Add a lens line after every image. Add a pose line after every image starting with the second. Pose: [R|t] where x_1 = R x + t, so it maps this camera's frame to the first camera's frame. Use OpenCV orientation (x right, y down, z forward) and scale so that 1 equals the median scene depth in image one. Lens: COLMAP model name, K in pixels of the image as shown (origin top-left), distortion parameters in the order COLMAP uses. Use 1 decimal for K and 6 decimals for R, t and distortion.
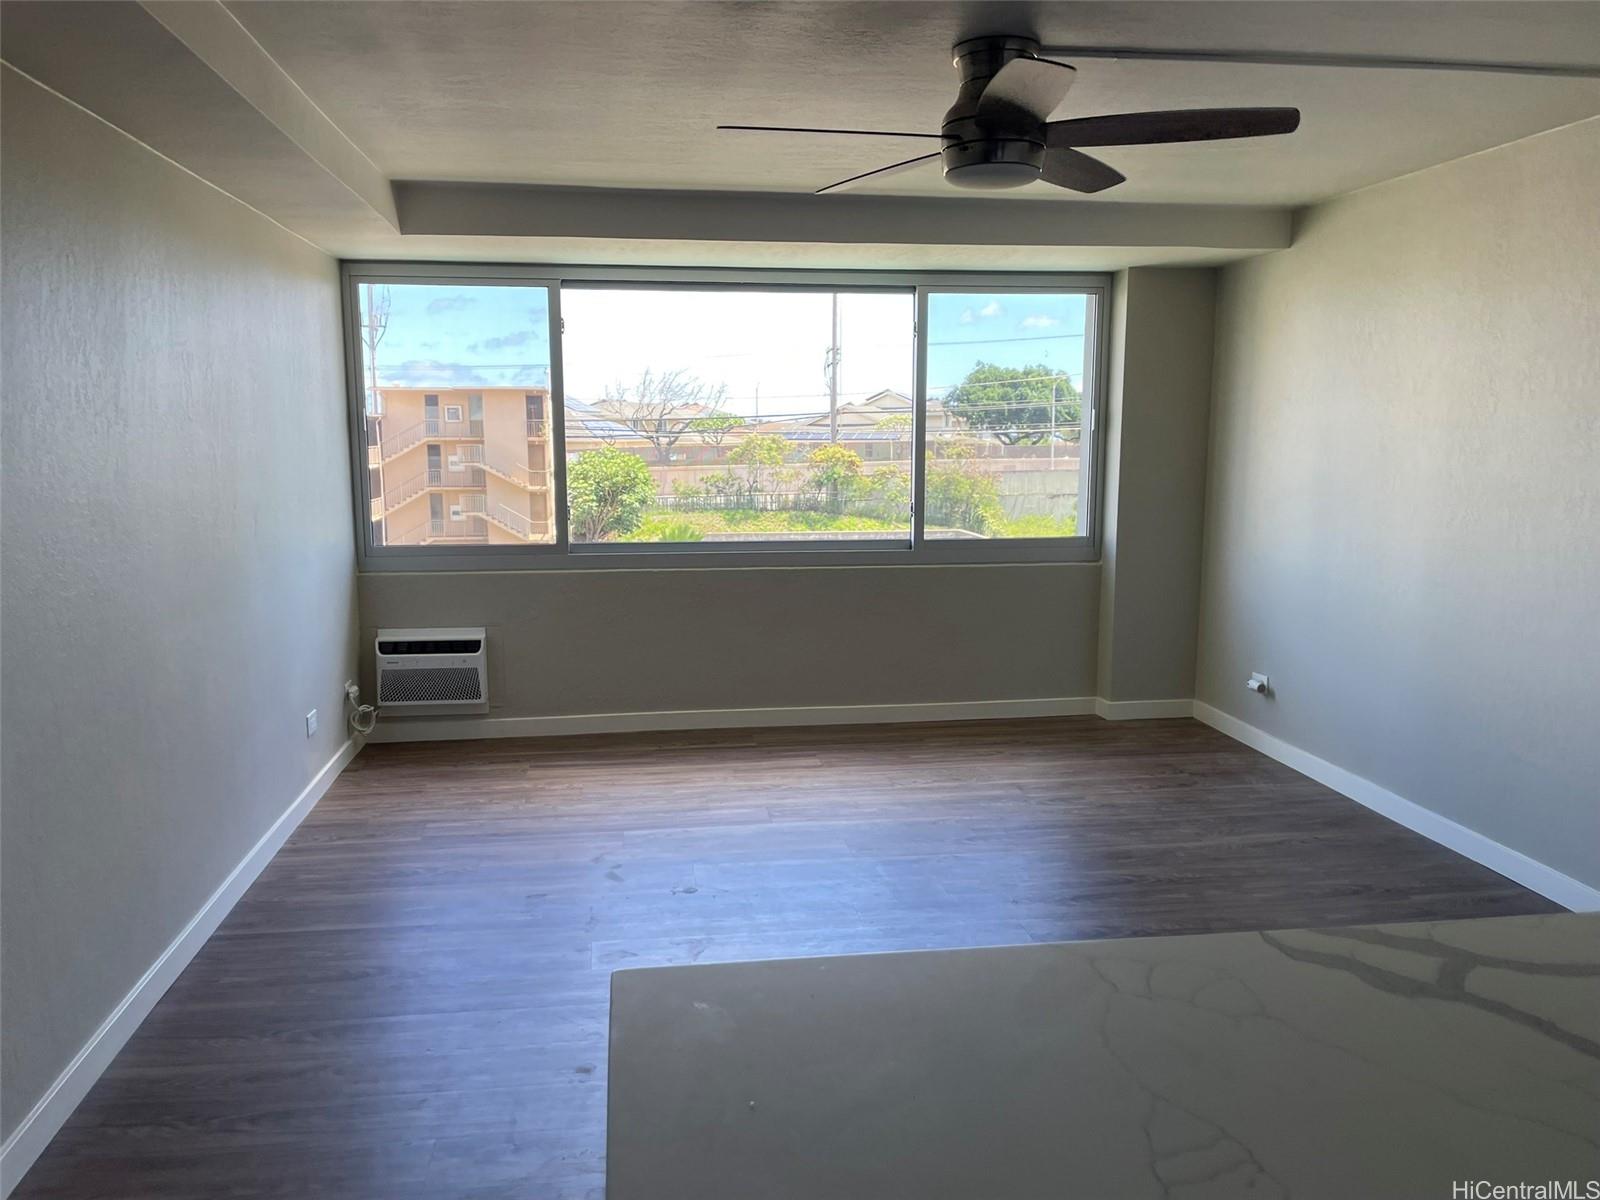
lens RADIAL K [[1222.5, 0, 787.5], [0, 1222.5, 597.5], [0, 0, 1]] dist [0.073901, -0.108072]
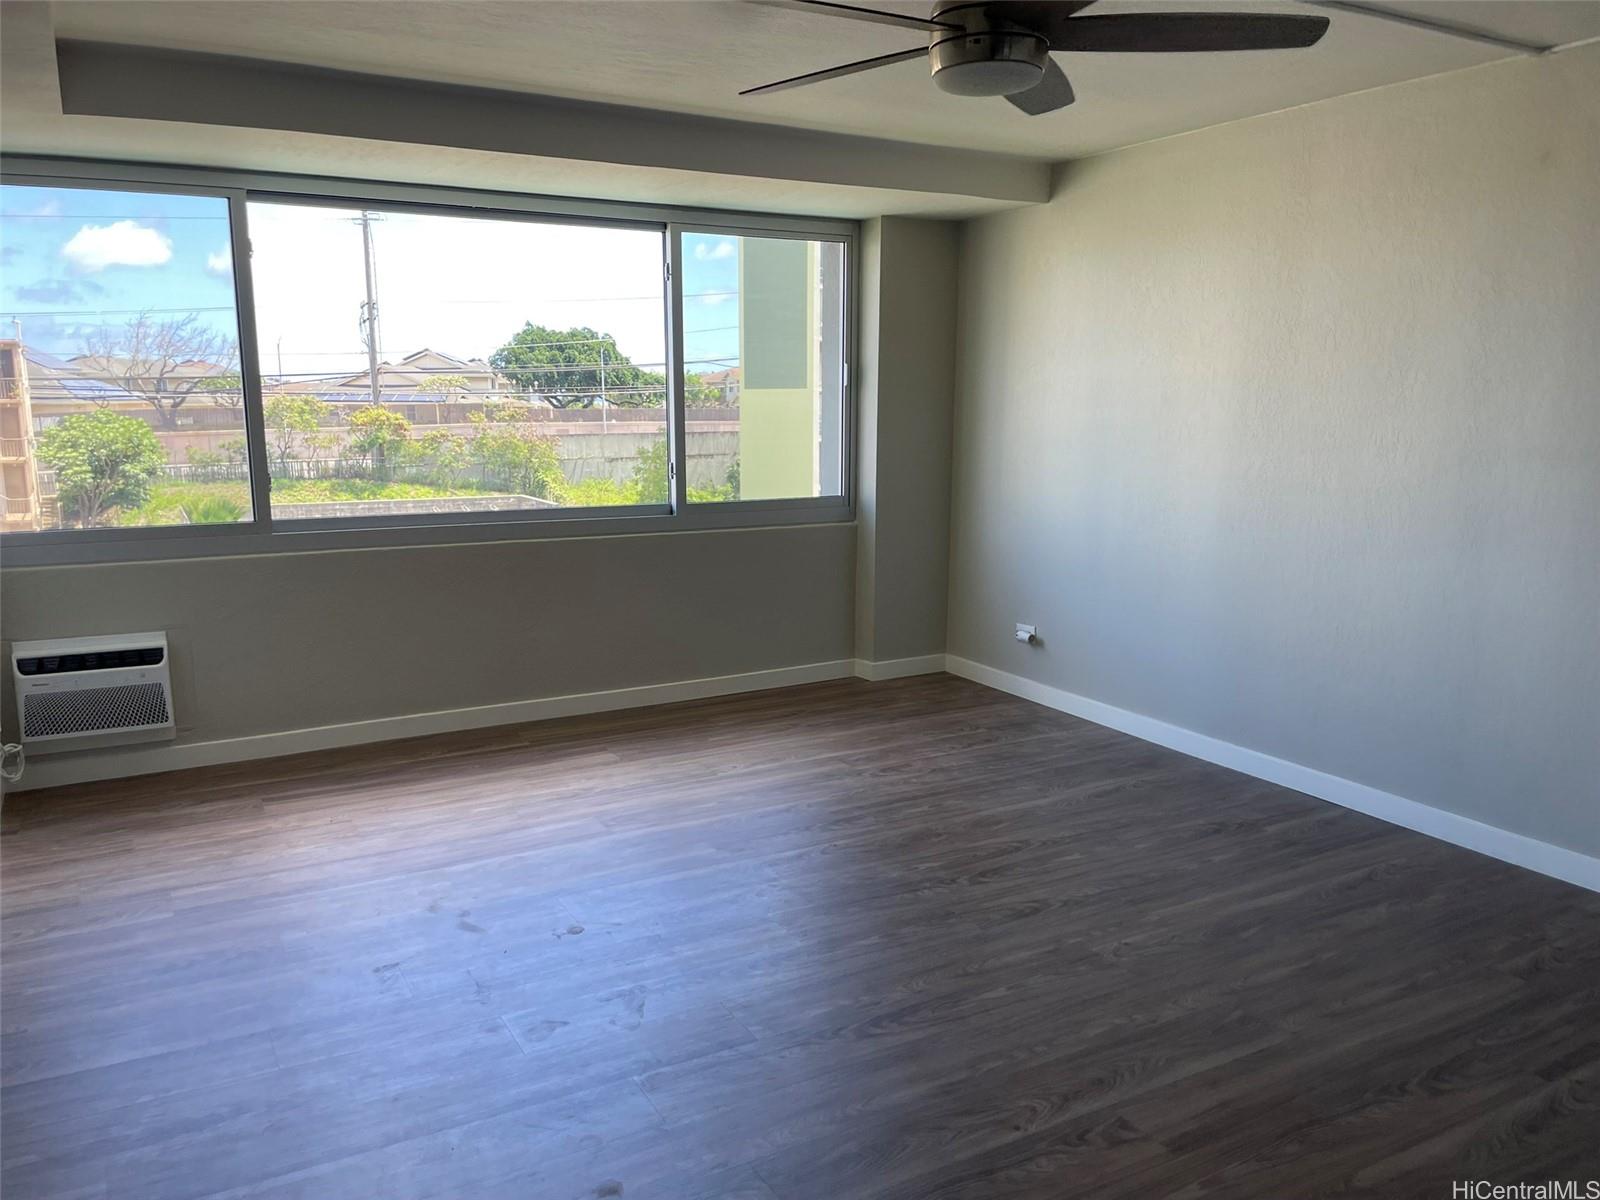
lens RADIAL K [[1222.5, 0, 804.2], [0, 1222.5, 607.8], [0, 0, 1]] dist [0.073901, -0.108072]
pose [[0.931787, -0.060914, 0.357857, -0.150396], [0.047443, 0.997800, 0.046312, -0.007934], [-0.359891, -0.026175, 0.932627, 0.115112]]
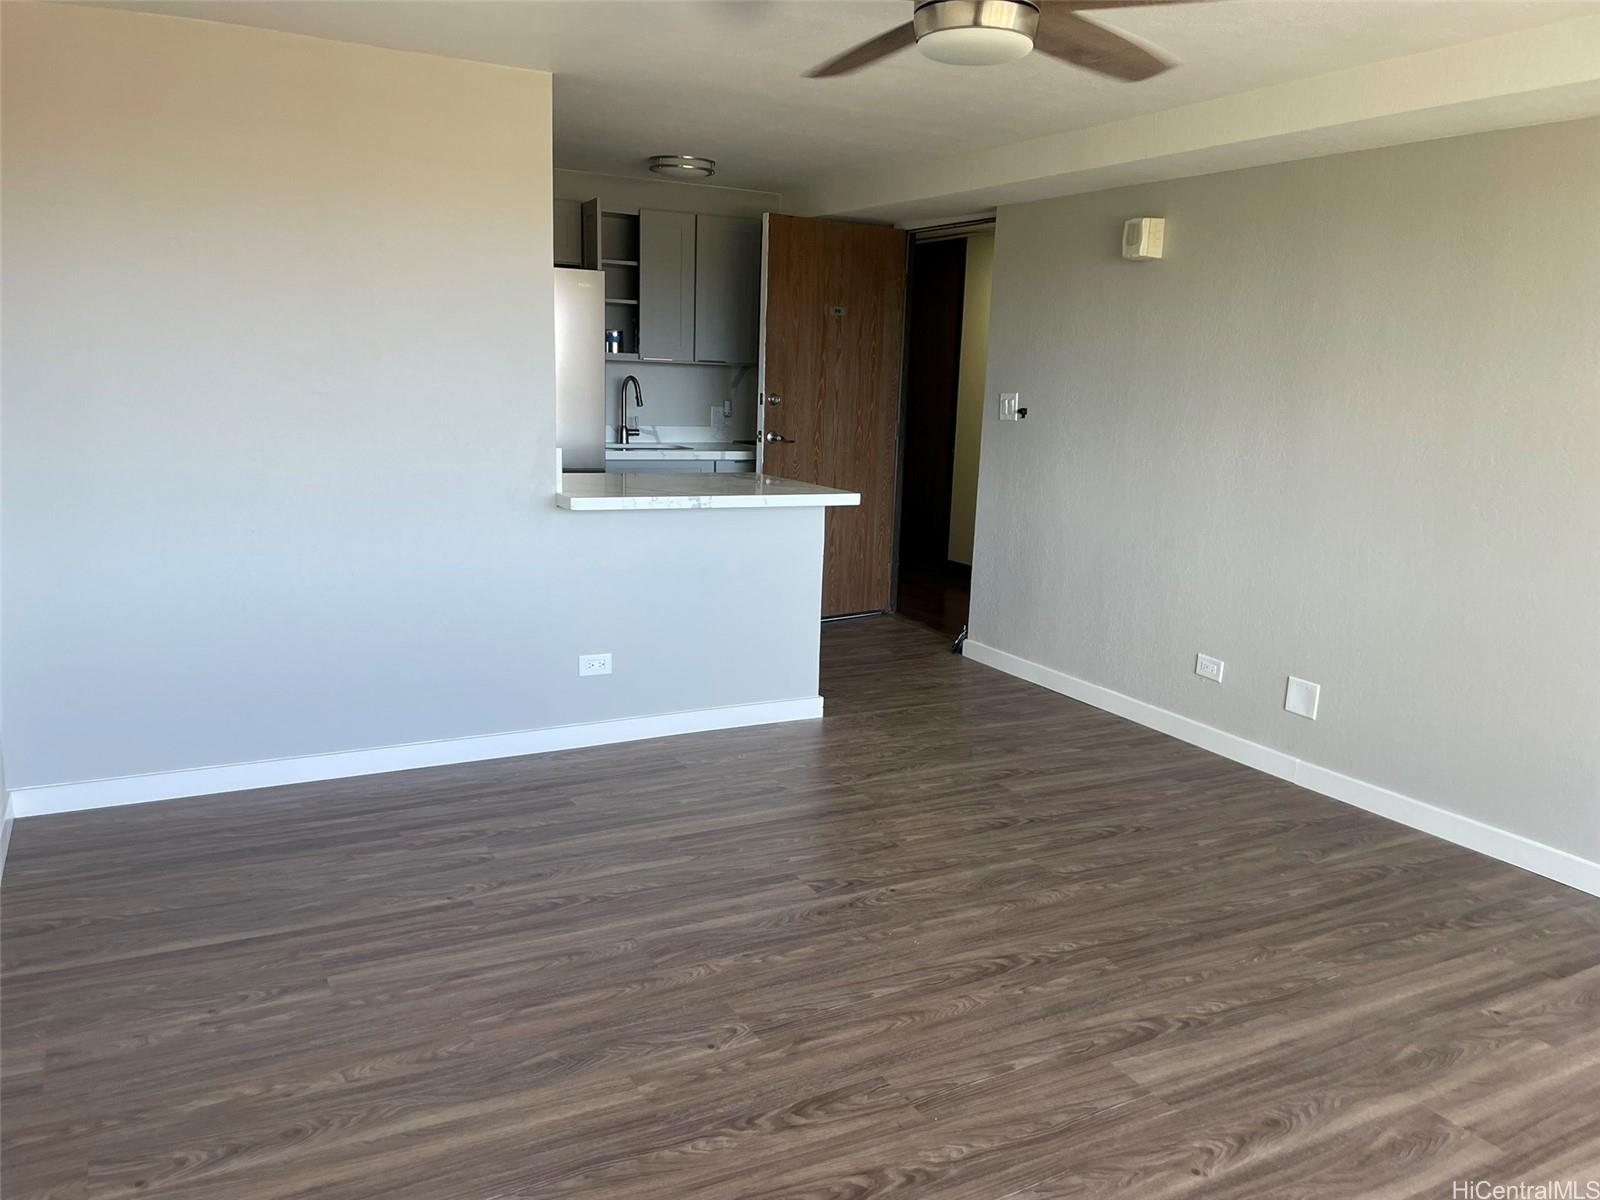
lens RADIAL K [[1222.5, 0, 800.4], [0, 1222.5, 600.6], [0, 0, 1]] dist [0.073901, -0.108072]
pose [[-0.941730, 0.031572, -0.334884, 0.289175], [-0.078421, 0.947543, 0.309860, -0.124192], [0.327099, 0.318066, -0.889854, 0.938274]]
